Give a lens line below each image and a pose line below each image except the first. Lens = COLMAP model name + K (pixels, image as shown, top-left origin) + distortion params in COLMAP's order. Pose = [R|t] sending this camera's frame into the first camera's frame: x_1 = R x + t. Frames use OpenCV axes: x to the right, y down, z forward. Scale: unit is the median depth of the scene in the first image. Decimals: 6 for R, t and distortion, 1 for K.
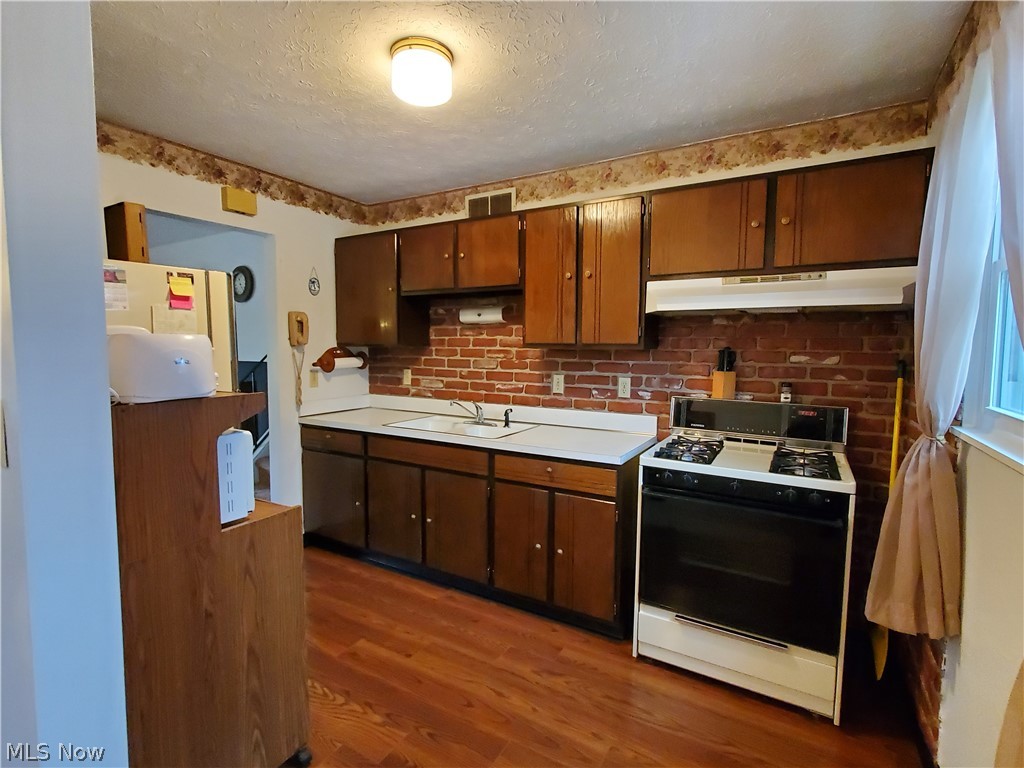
lens RADIAL K [[496.2, 0, 513.0], [0, 496.2, 385.9], [0, 0, 1]] dist [0.005290, -0.001803]
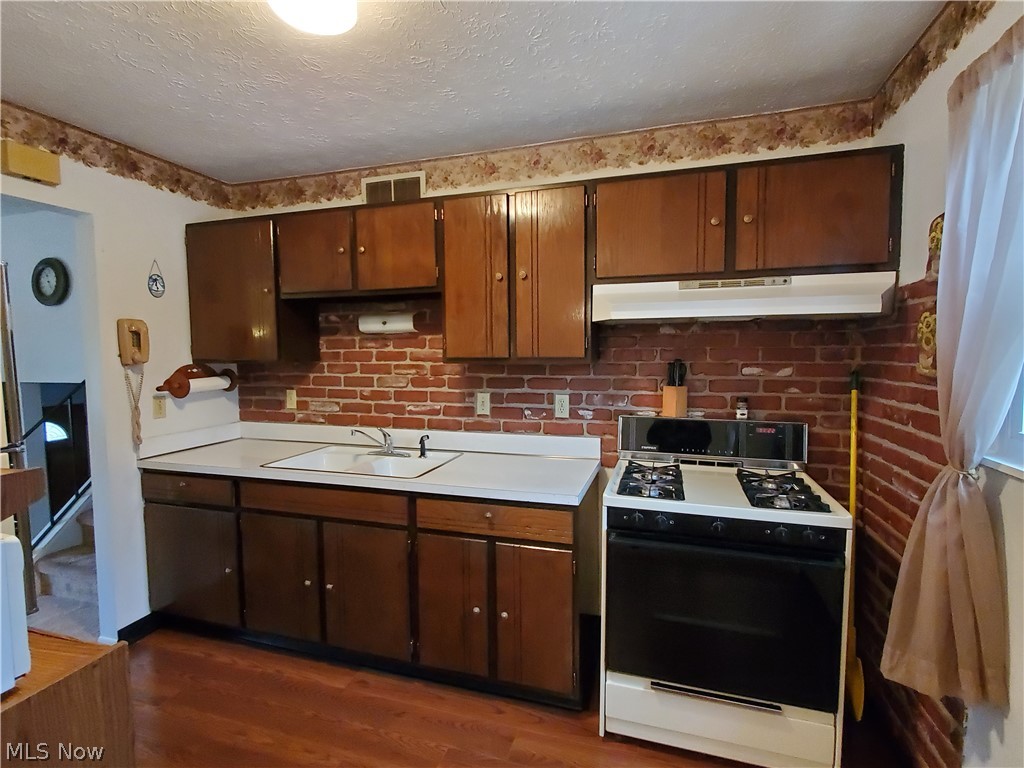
lens RADIAL K [[496.2, 0, 513.6], [0, 496.2, 384.9], [0, 0, 1]] dist [0.005290, -0.001803]
pose [[0.974437, -0.030519, 0.222580, -0.051264], [0.032778, 0.999442, -0.006458, -0.031199], [-0.222259, 0.013589, 0.974893, 0.169233]]
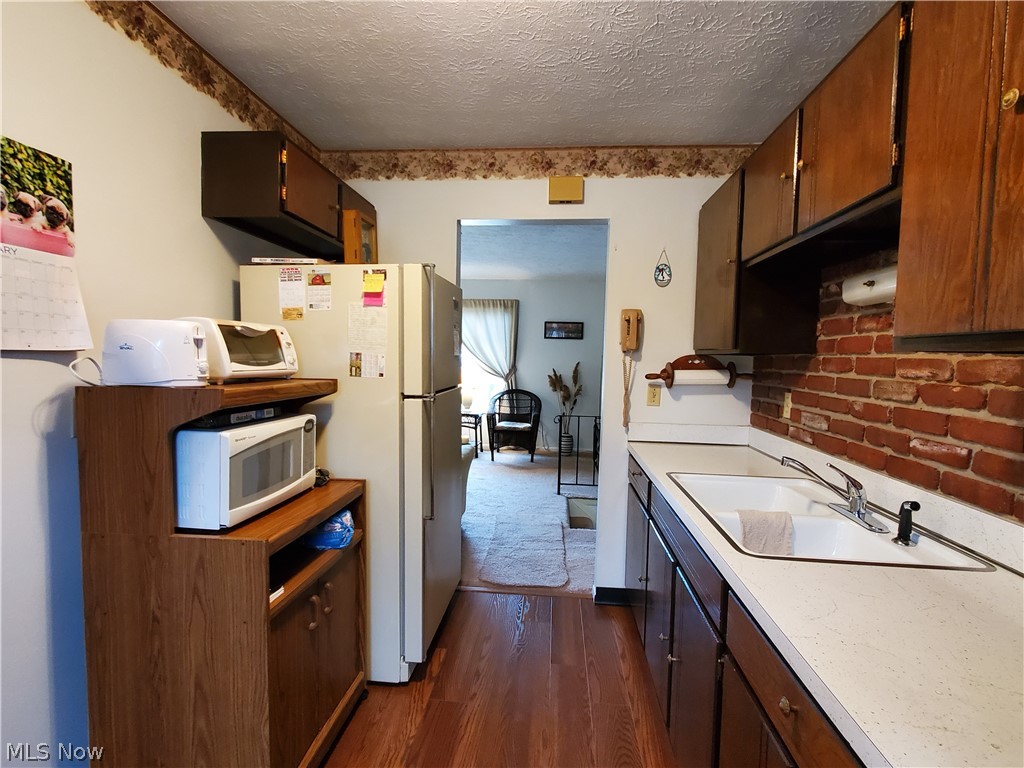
lens RADIAL K [[496.2, 0, 513.2], [0, 496.2, 383.3], [0, 0, 1]] dist [0.005290, -0.001803]
pose [[0.425678, 0.054587, -0.903227, 0.243478], [-0.094488, 0.995403, 0.015626, -0.029174], [0.899928, 0.078693, 0.428879, 0.572523]]
